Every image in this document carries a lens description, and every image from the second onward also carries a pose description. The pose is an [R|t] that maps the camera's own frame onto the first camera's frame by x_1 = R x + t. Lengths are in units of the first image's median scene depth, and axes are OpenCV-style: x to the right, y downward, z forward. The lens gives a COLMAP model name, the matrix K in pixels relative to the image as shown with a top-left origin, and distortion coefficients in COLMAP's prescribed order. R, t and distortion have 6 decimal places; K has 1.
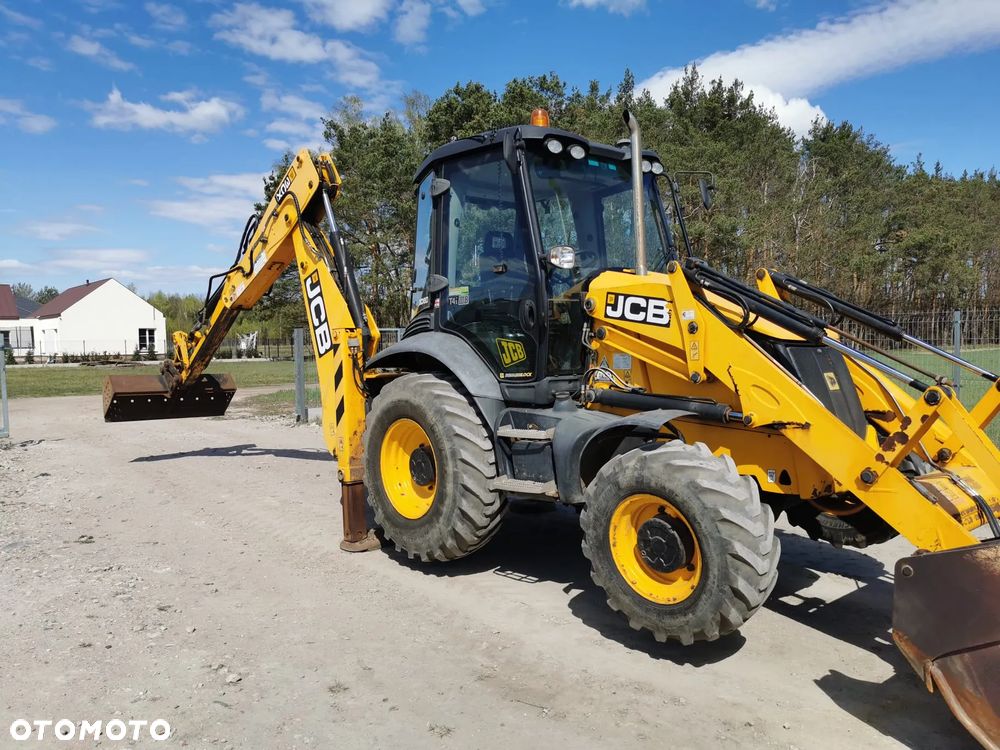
lens RADIAL K [[784.3, 0, 502.4], [0, 784.3, 366.6], [0, 0, 1]] dist [-0.007261, -0.006762]
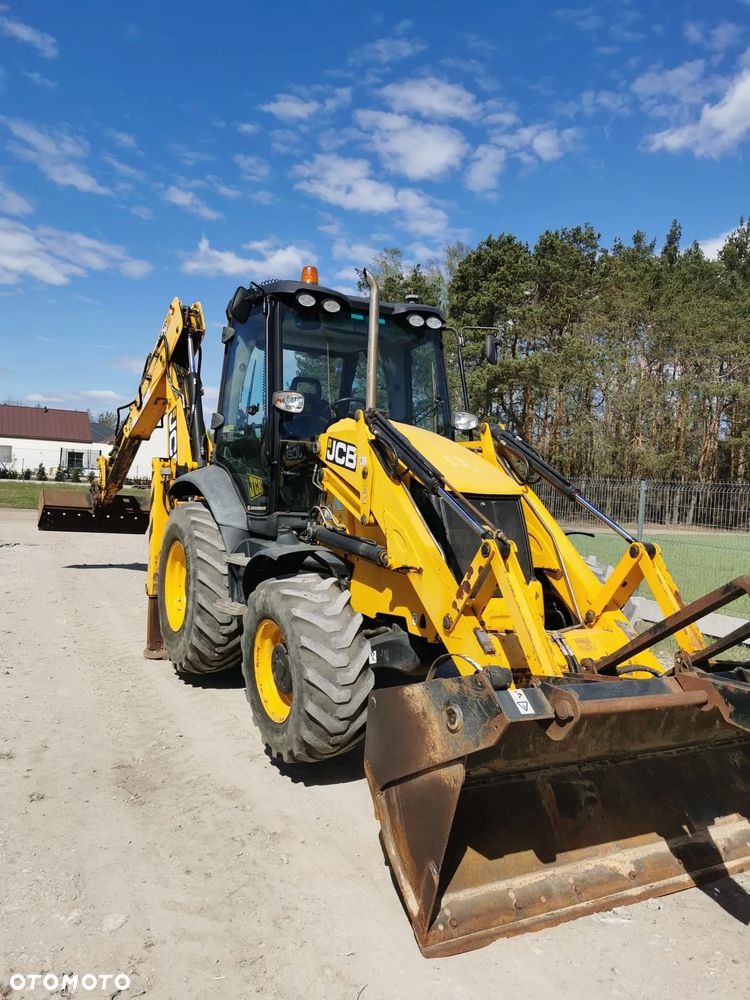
lens RADIAL K [[780.0, 0, 375.7], [0, 780.0, 521.7], [0, 0, 1]] dist [0.043674, -0.074579]
pose [[0.972252, 0.084370, -0.218193, 0.281738], [-0.083080, 0.996428, 0.015097, -0.000519], [0.218688, 0.003449, 0.975789, -0.017883]]
